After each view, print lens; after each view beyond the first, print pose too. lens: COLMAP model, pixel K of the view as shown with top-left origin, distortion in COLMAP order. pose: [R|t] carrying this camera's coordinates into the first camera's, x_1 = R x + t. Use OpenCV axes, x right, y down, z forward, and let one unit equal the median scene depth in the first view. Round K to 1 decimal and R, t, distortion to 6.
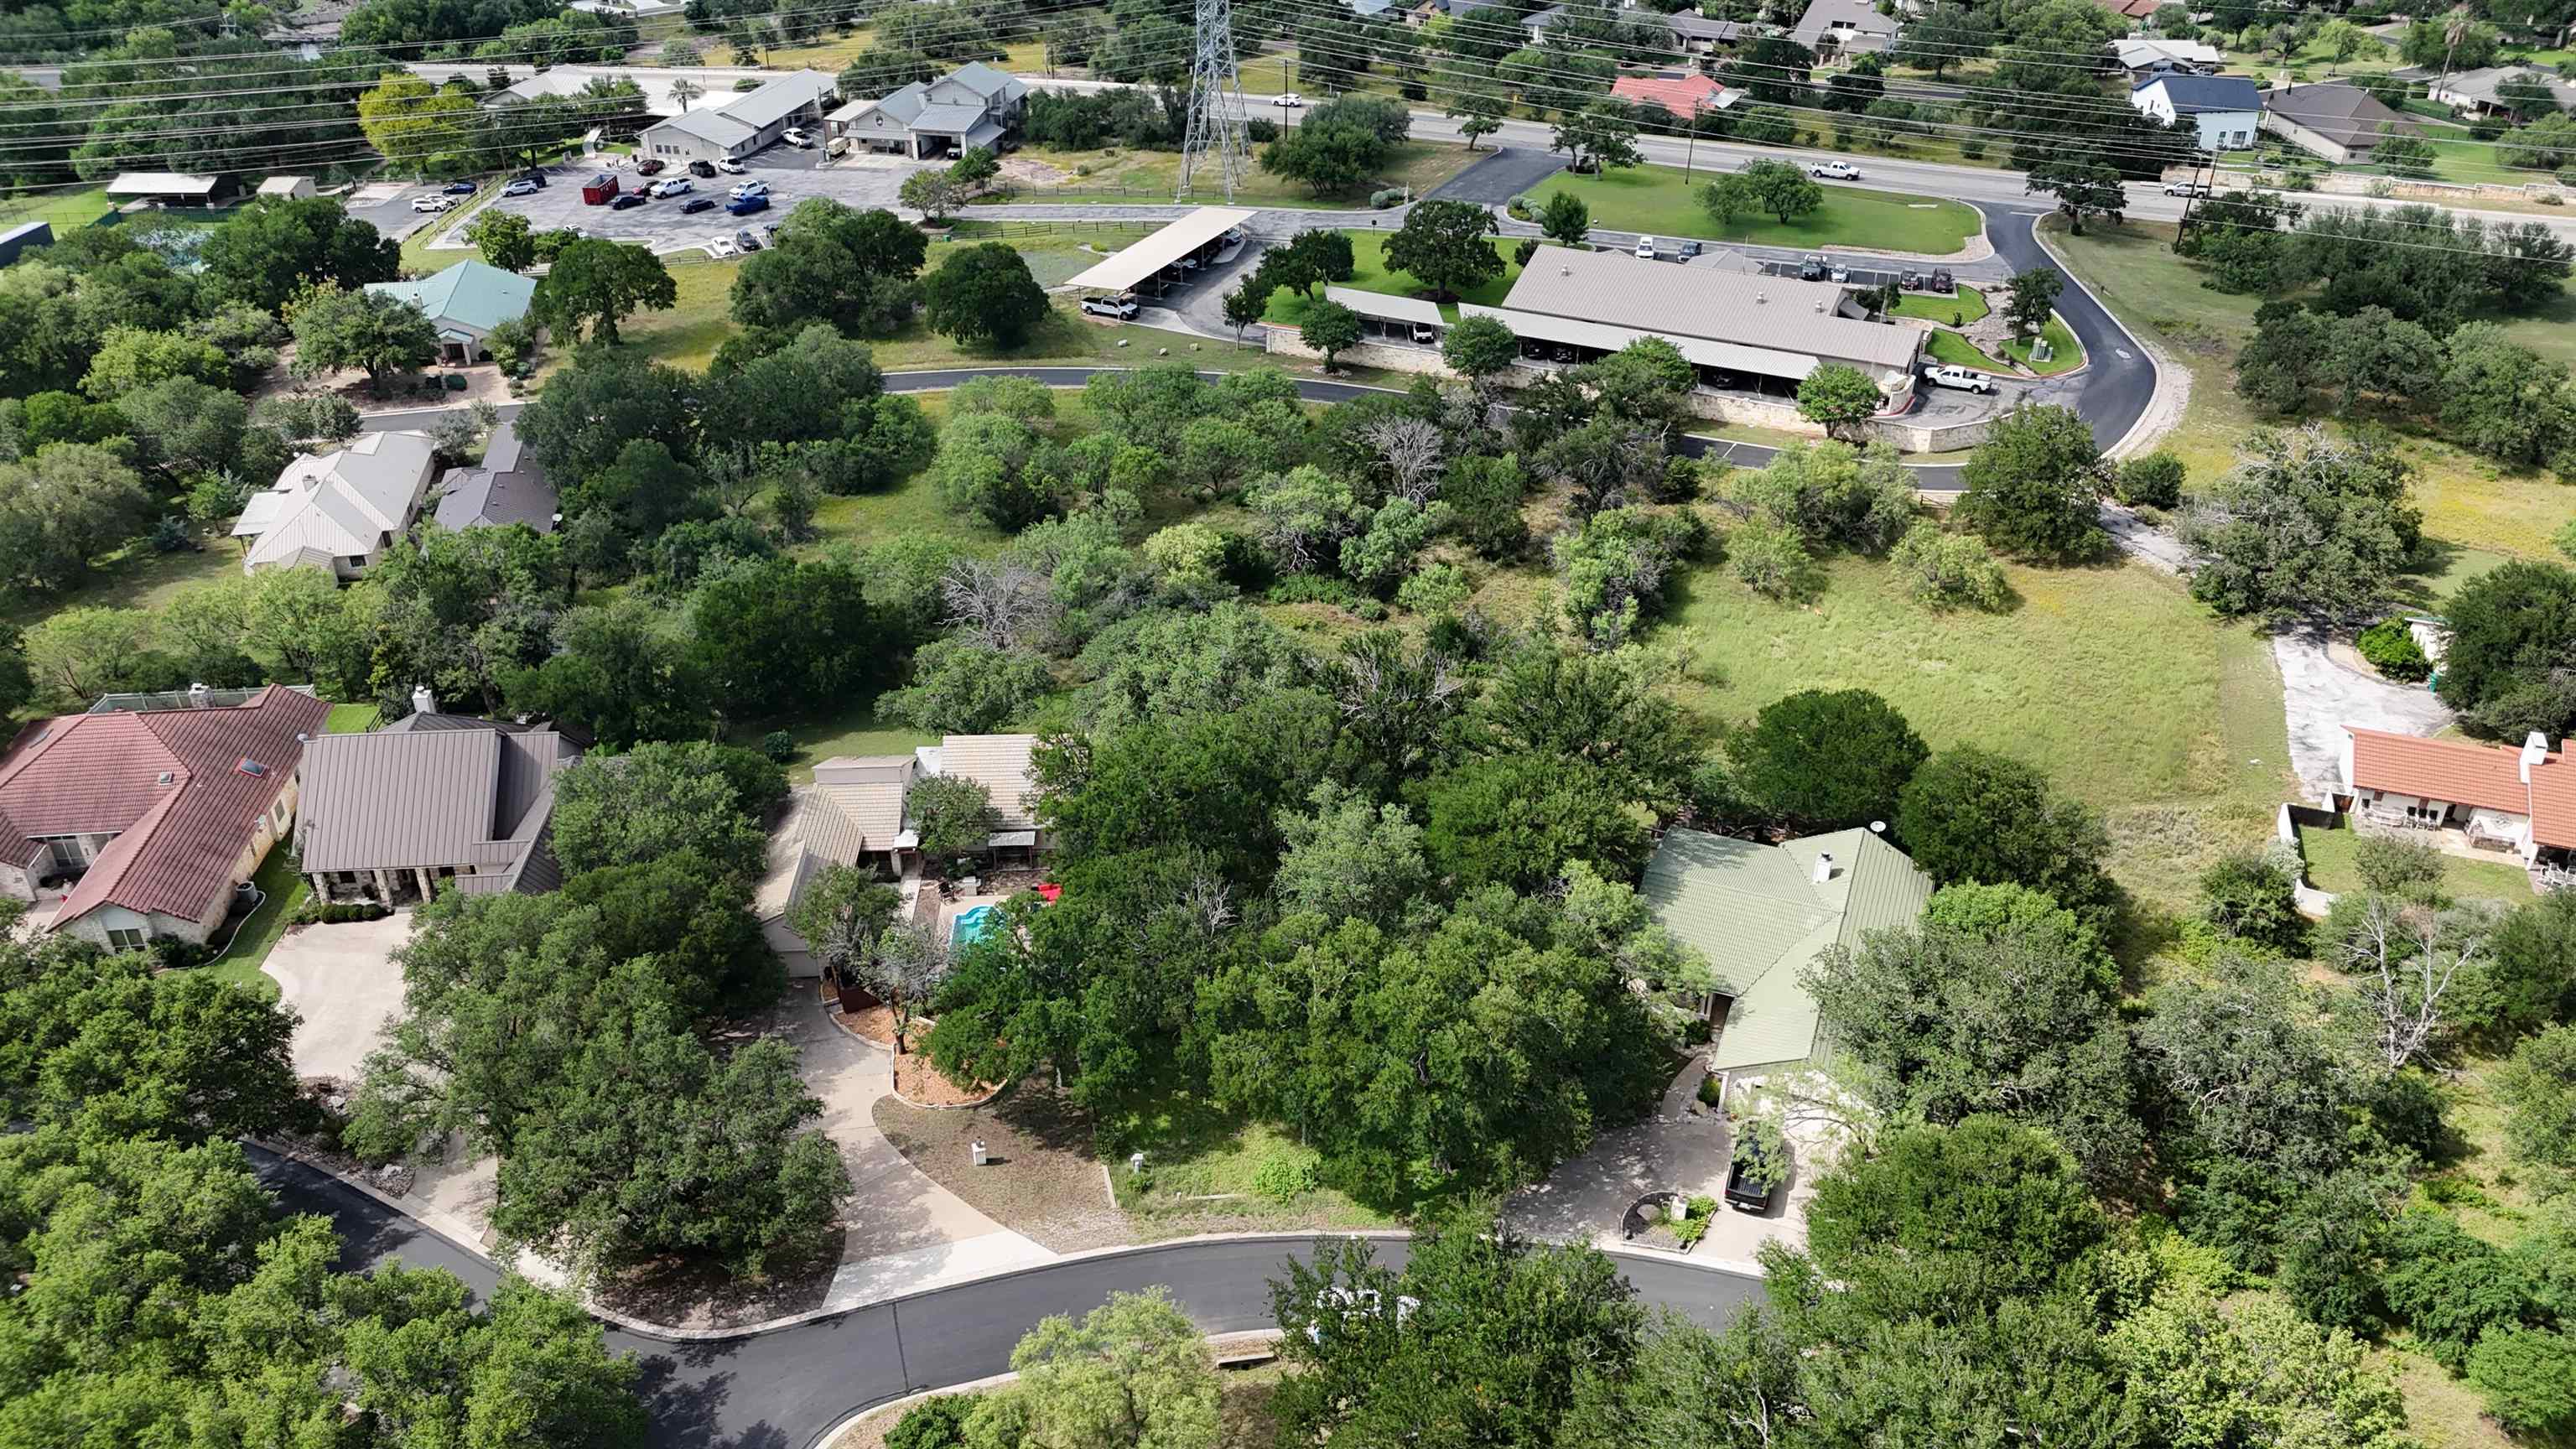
lens RADIAL K [[1906.3, 0, 1288.0], [0, 1906.3, 724.5], [0, 0, 1]] dist [0.080005, -0.097421]
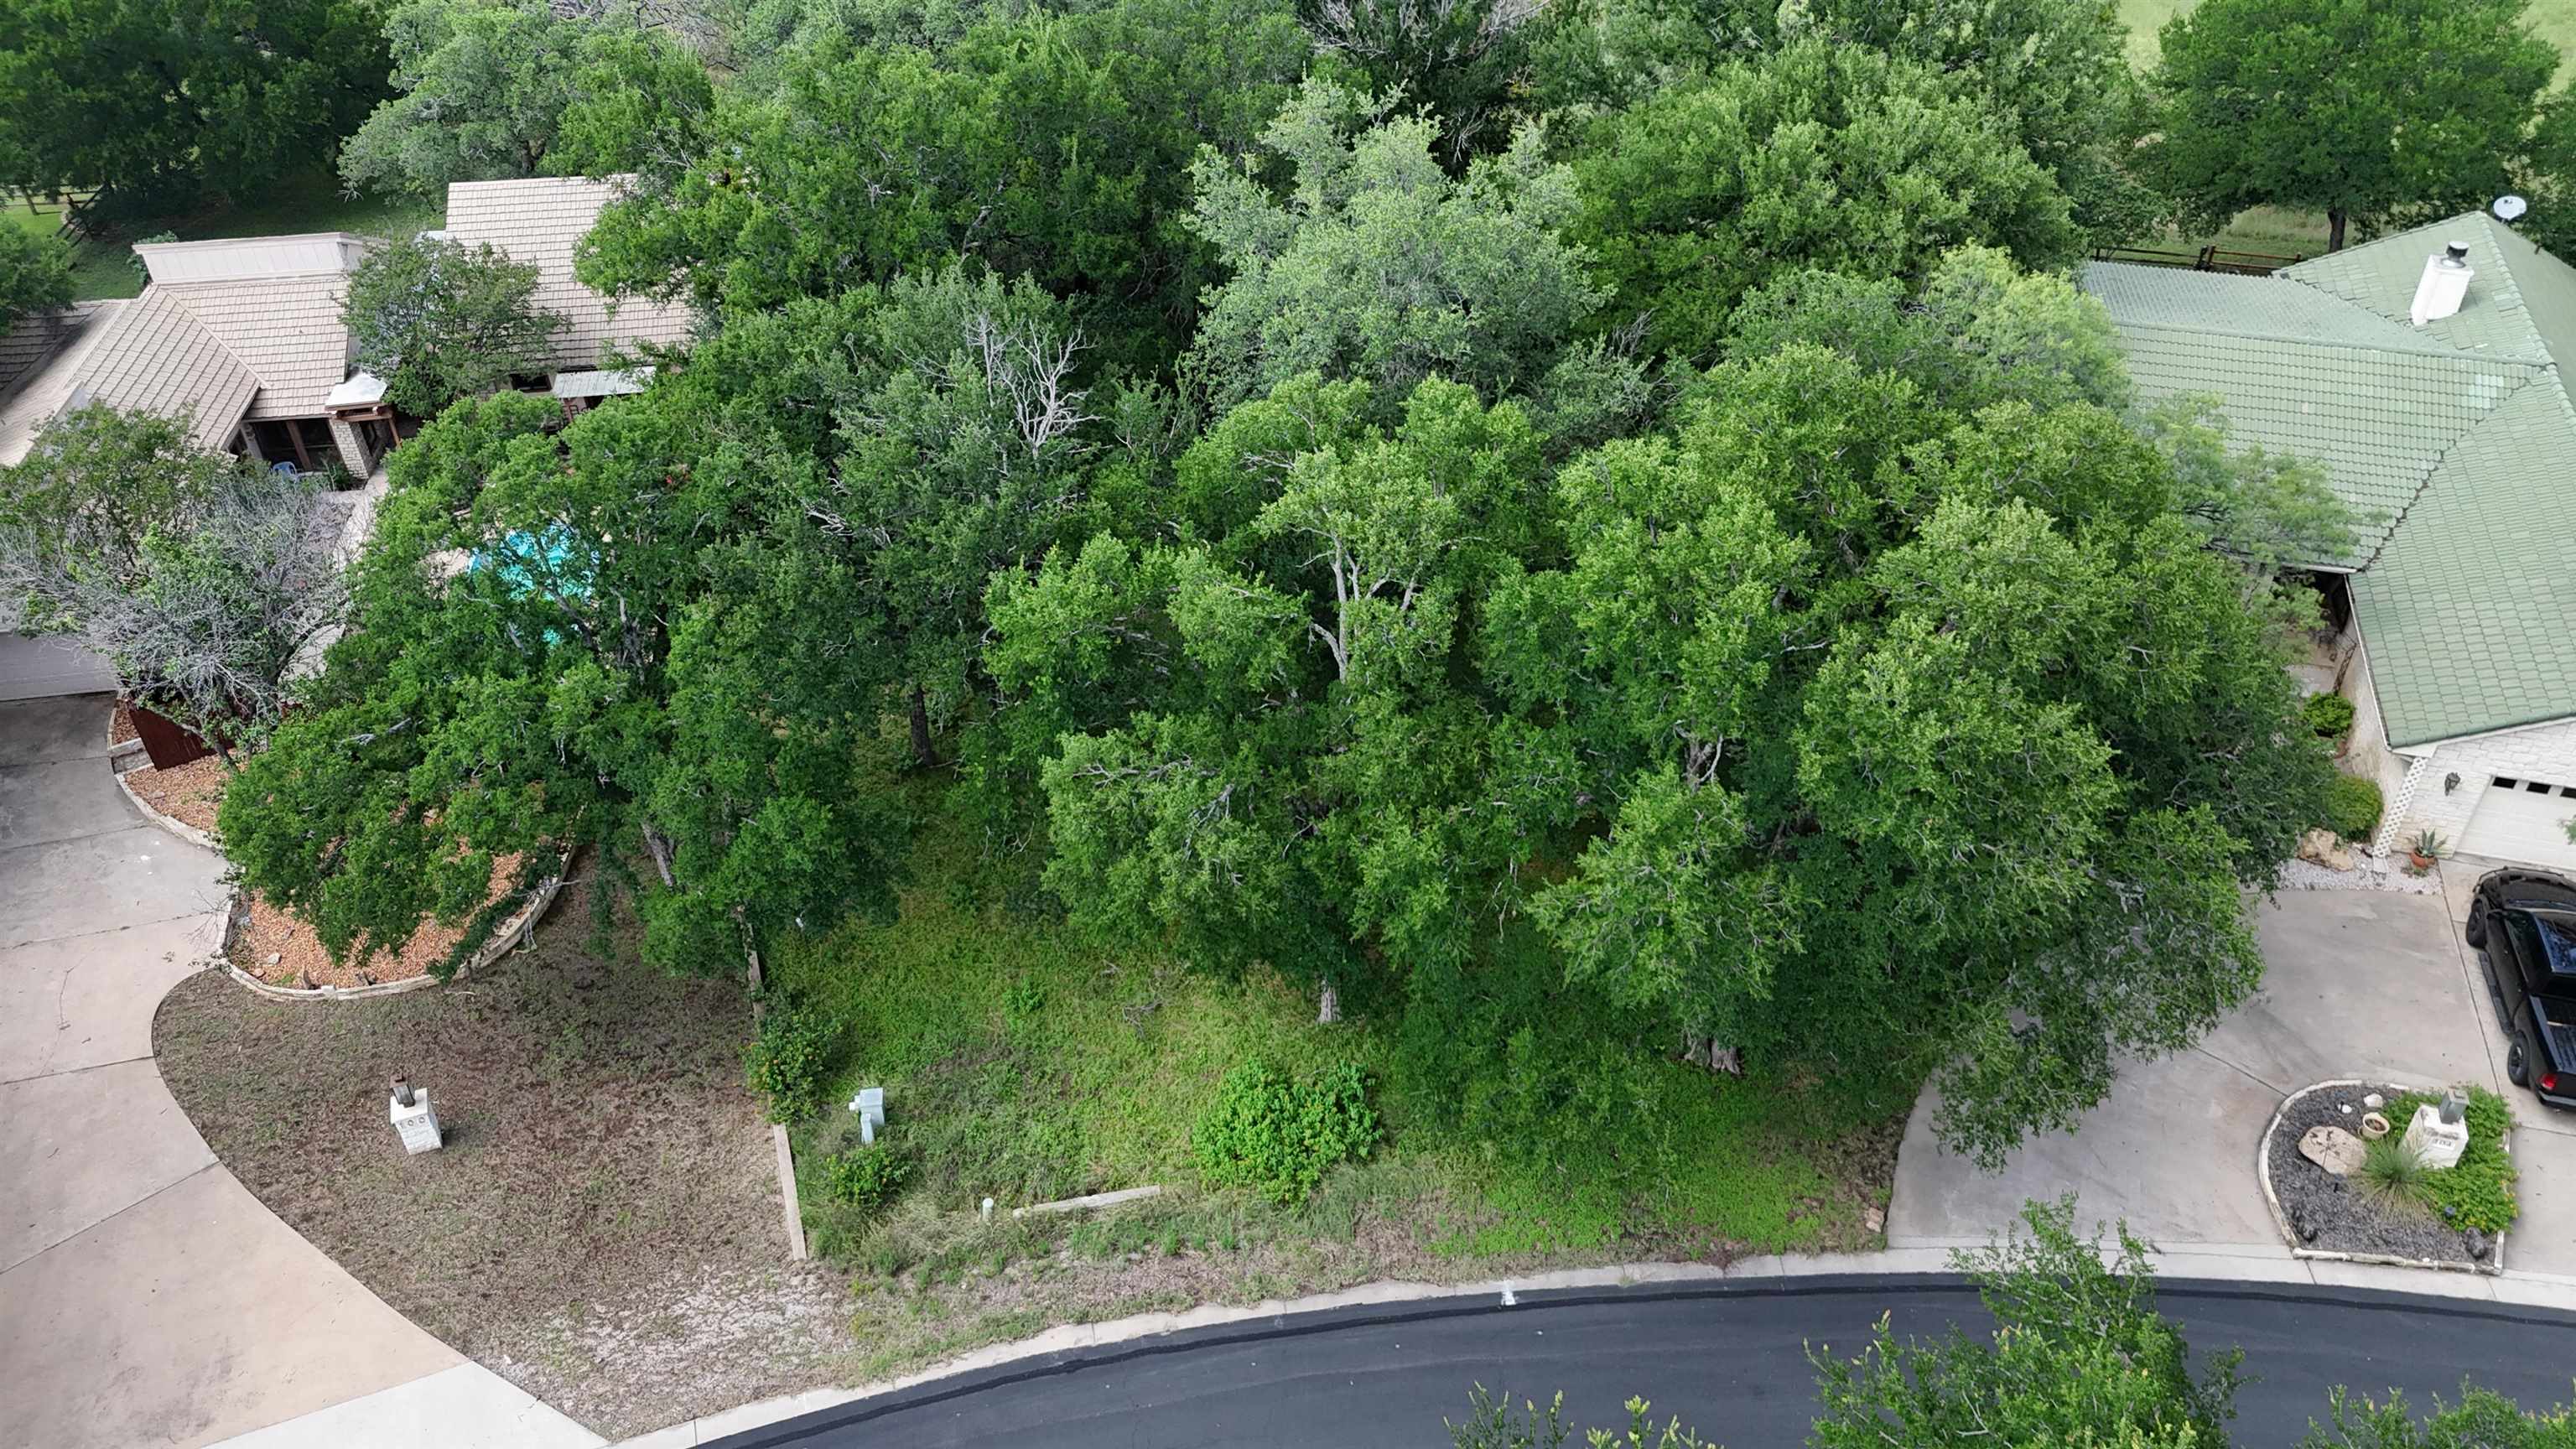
lens RADIAL K [[1906.3, 0, 1288.0], [0, 1906.3, 724.5], [0, 0, 1]] dist [0.080005, -0.097421]
pose [[0.996021, -0.066243, 0.059619, -0.017243], [0.058645, 0.990890, 0.121237, 0.116898], [-0.067107, -0.117258, 0.990832, 0.642570]]
